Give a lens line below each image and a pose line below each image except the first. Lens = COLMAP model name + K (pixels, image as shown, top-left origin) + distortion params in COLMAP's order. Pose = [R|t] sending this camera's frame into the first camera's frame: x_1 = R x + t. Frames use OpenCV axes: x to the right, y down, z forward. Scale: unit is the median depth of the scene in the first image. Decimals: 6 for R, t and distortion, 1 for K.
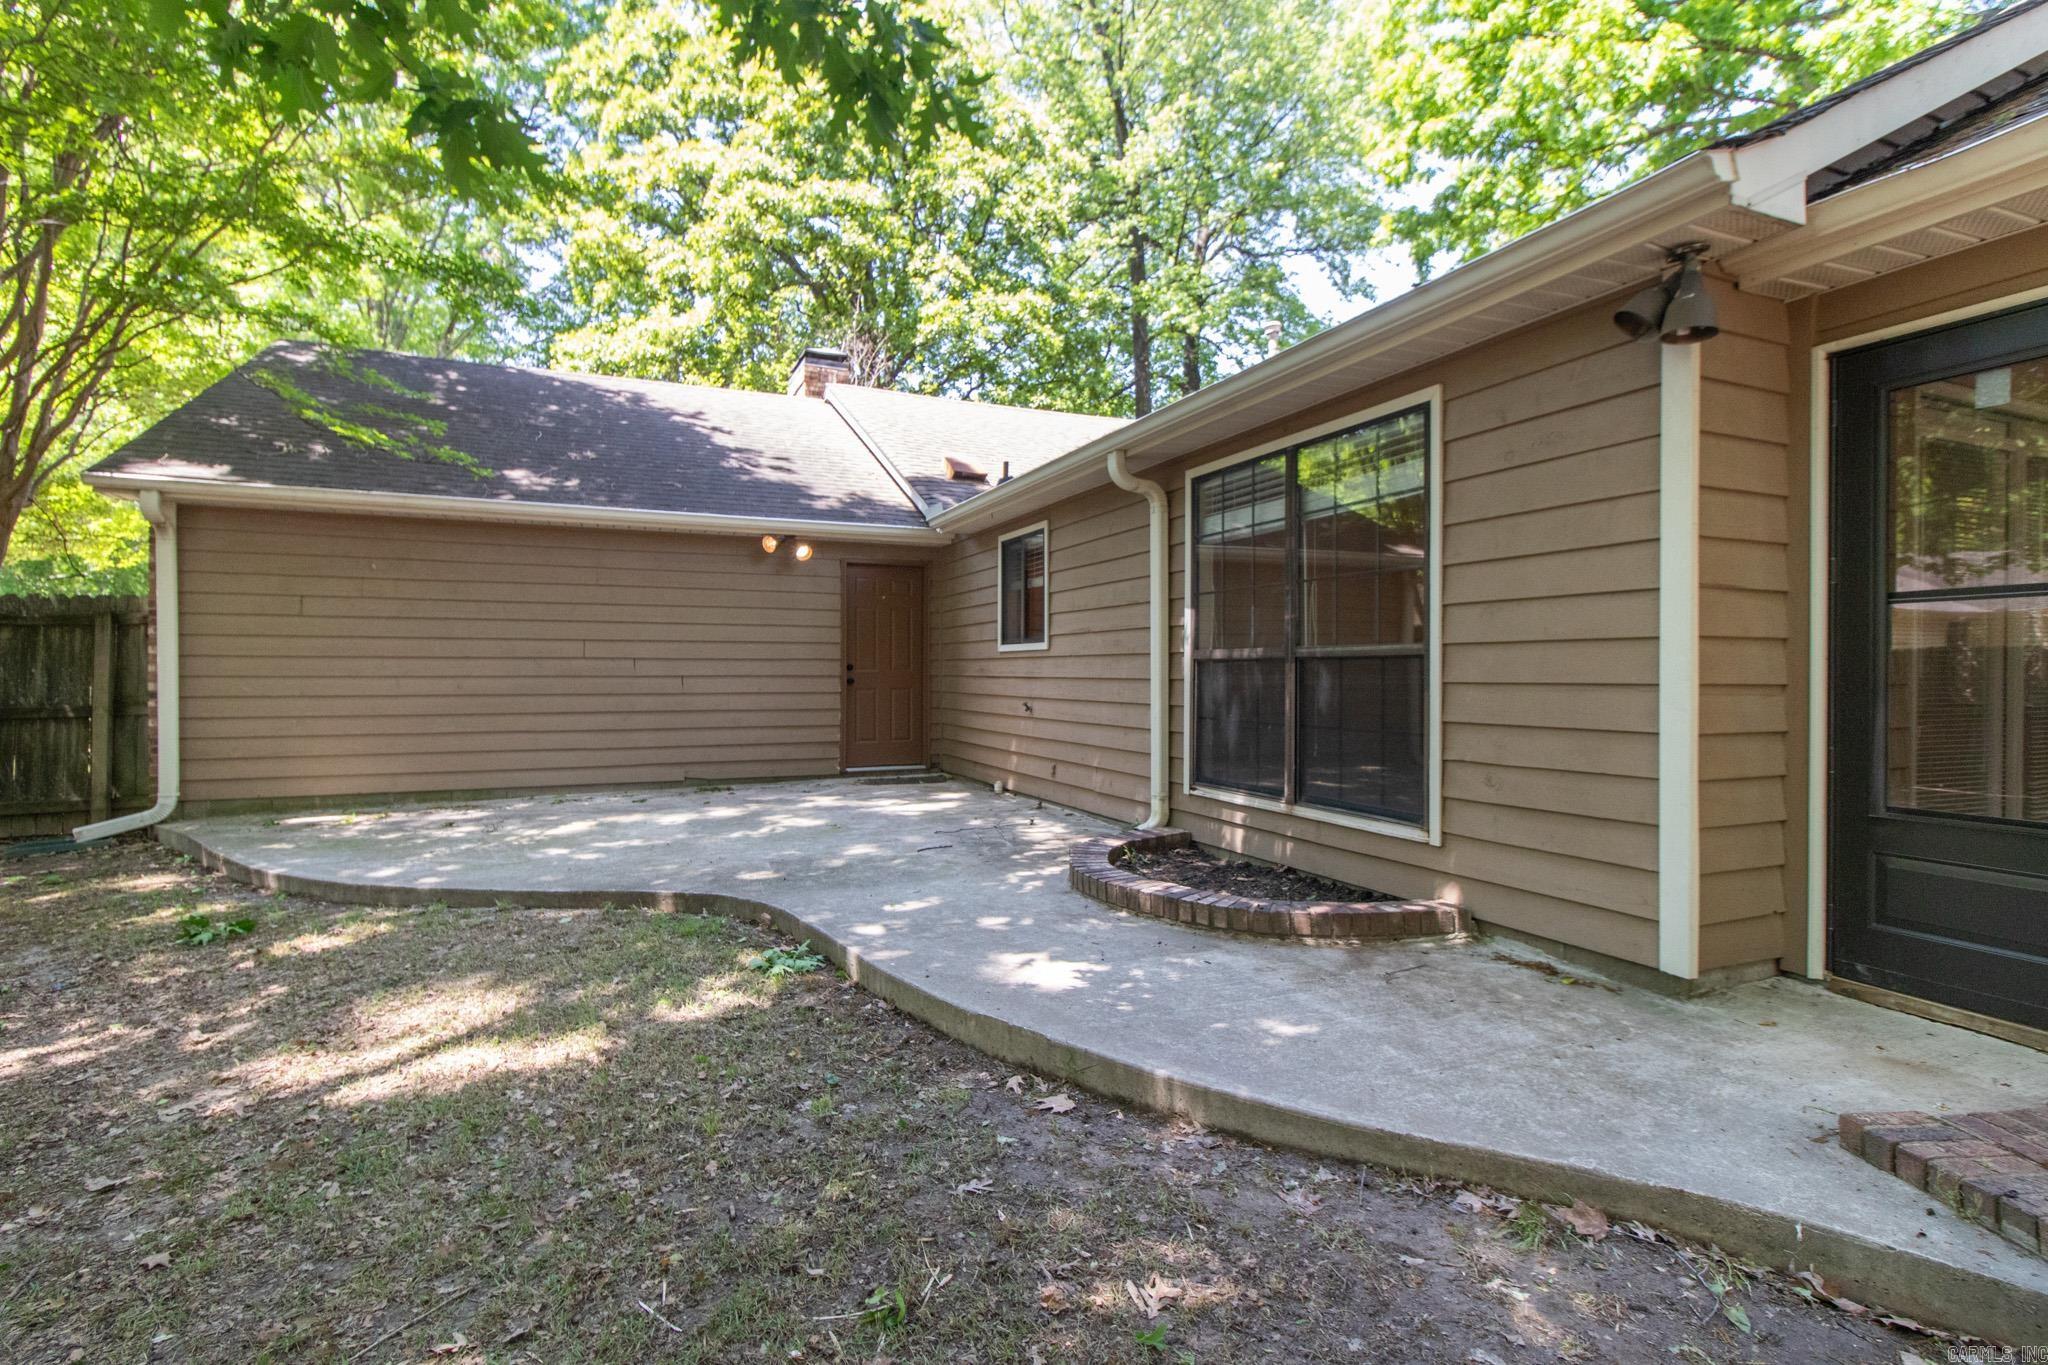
lens RADIAL K [[965.6, 0, 1001.7], [0, 965.6, 678.3], [0, 0, 1]] dist [0.003656, 0.000831]
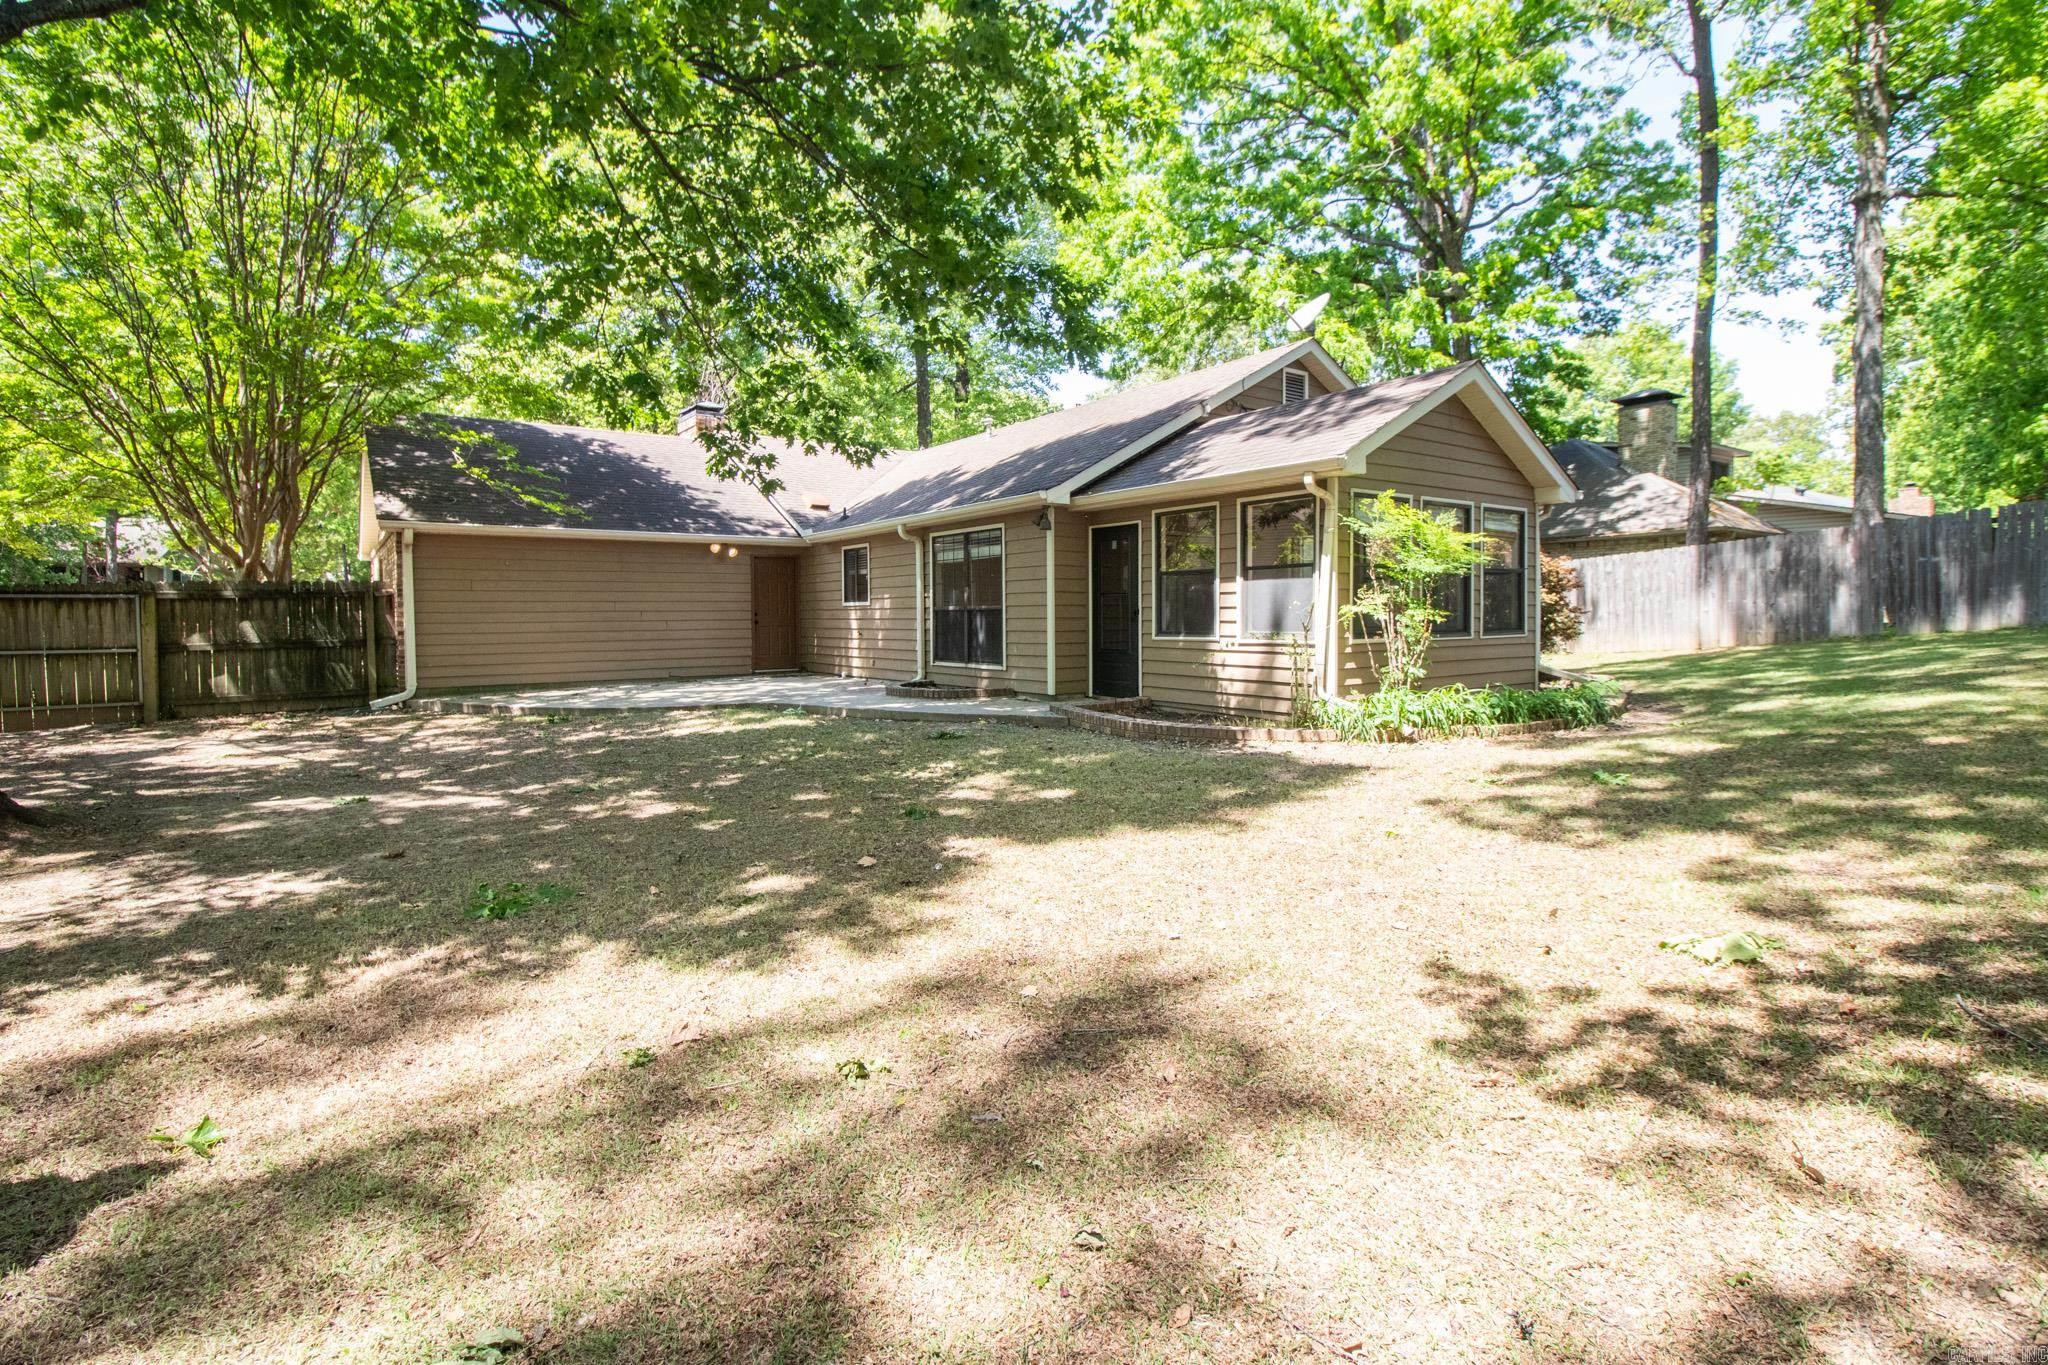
lens RADIAL K [[965.6, 0, 1001.7], [0, 965.6, 678.3], [0, 0, 1]] dist [0.003656, 0.000831]
pose [[0.976824, -0.024100, 0.212685, -0.121724], [0.011421, 0.998094, 0.060642, 0.004209], [-0.213741, -0.056808, 0.975237, -1.103738]]
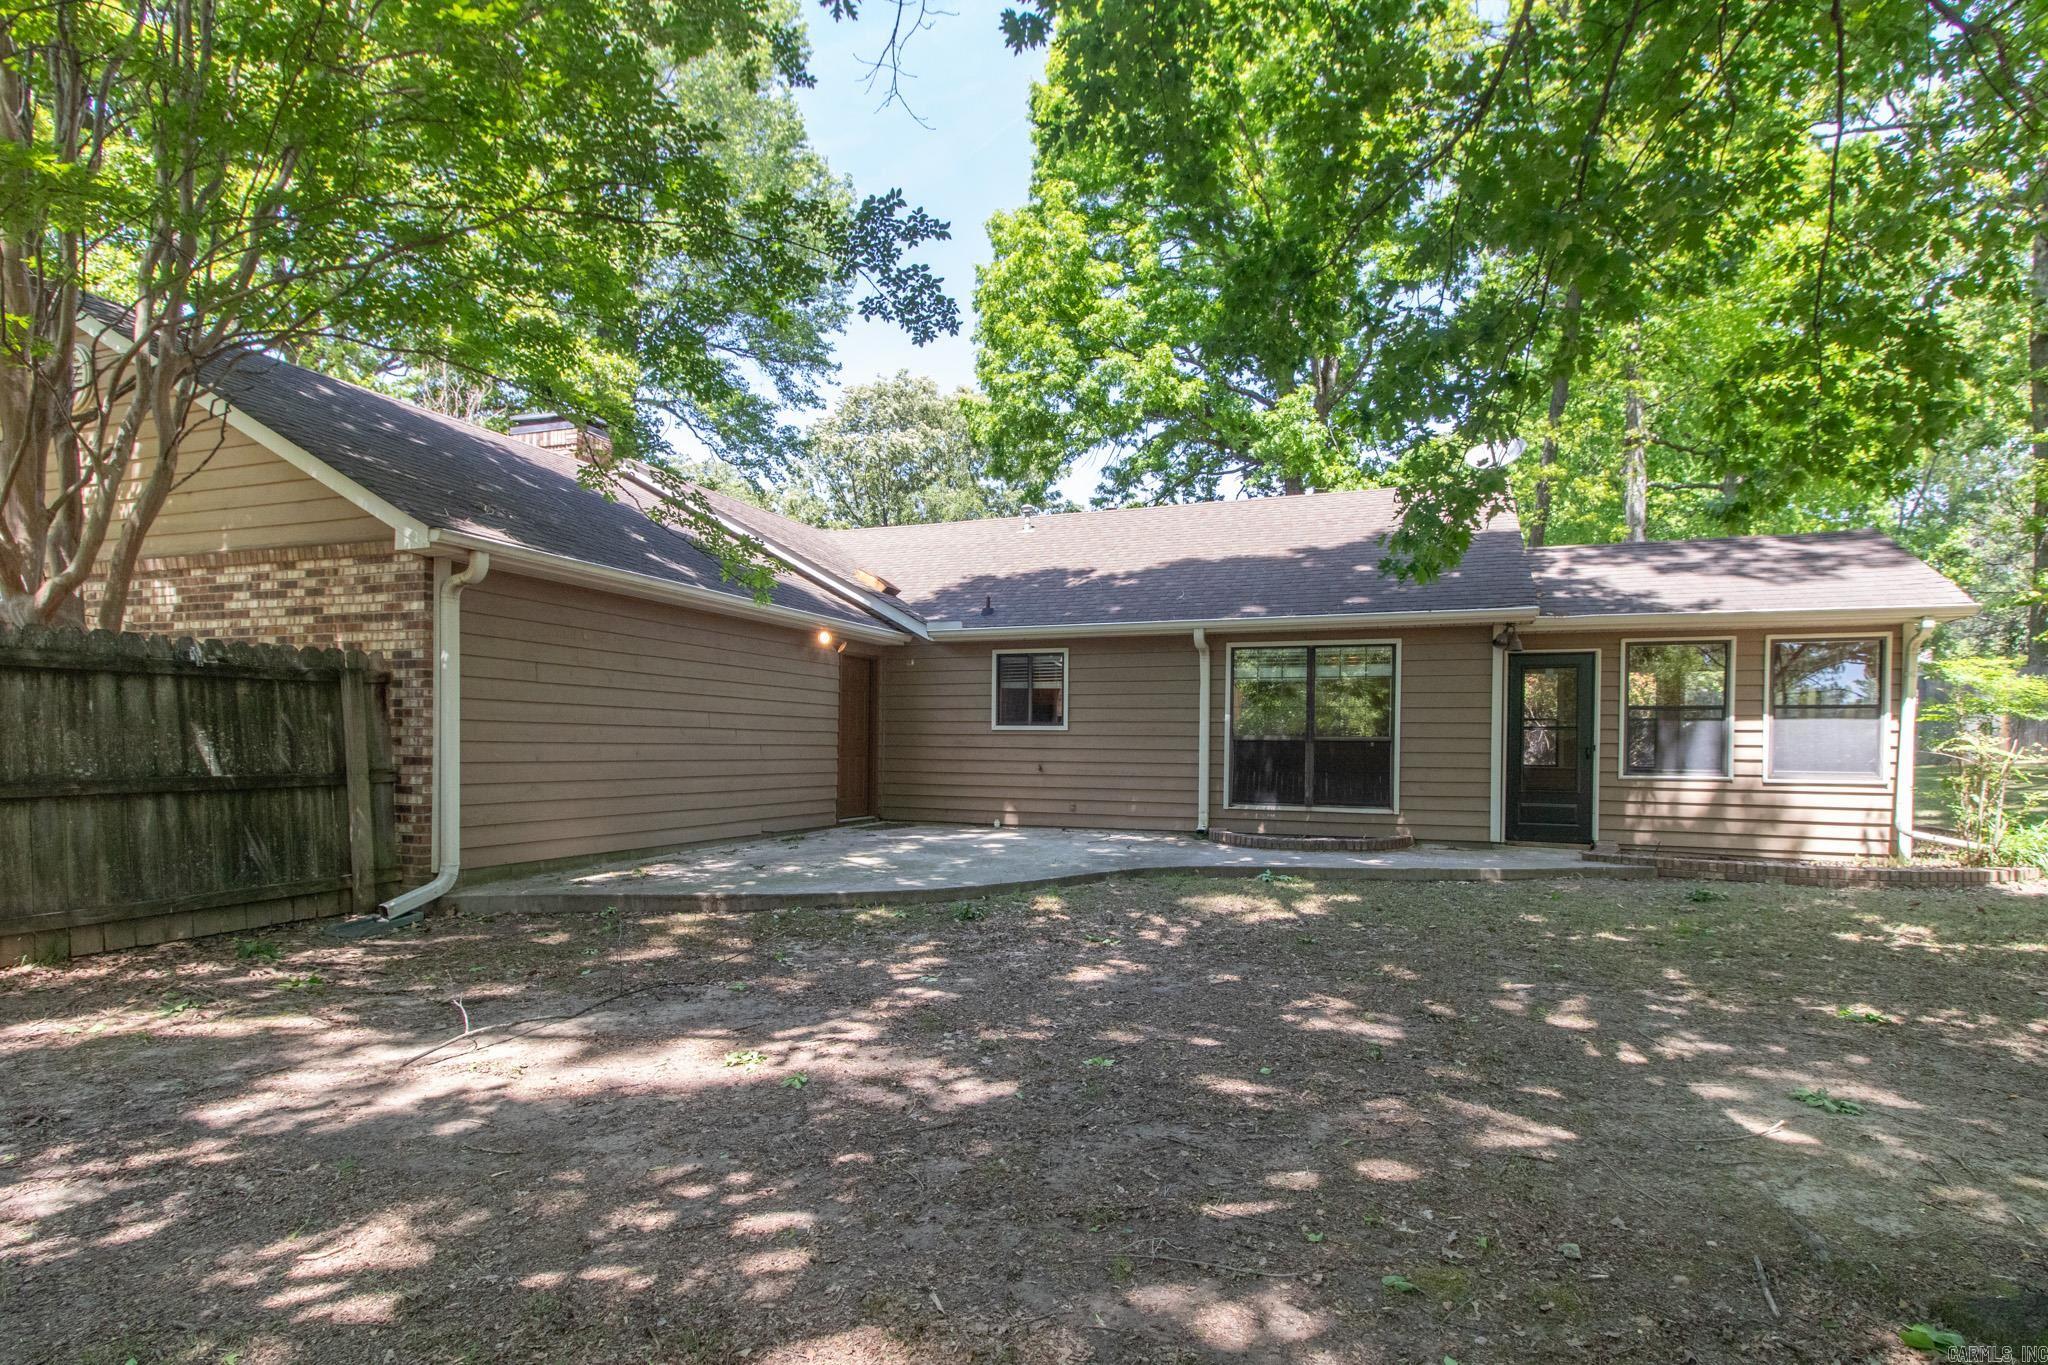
lens RADIAL K [[997.0, 0, 1020.0], [0, 997.0, 751.2], [0, 0, 1]] dist [-0.049242, 0.000683]
pose [[0.706375, 0.004940, 0.707820, -1.149593], [-0.005715, 0.999983, -0.001275, 0.006473], [-0.707814, -0.003145, 0.706392, -0.088187]]
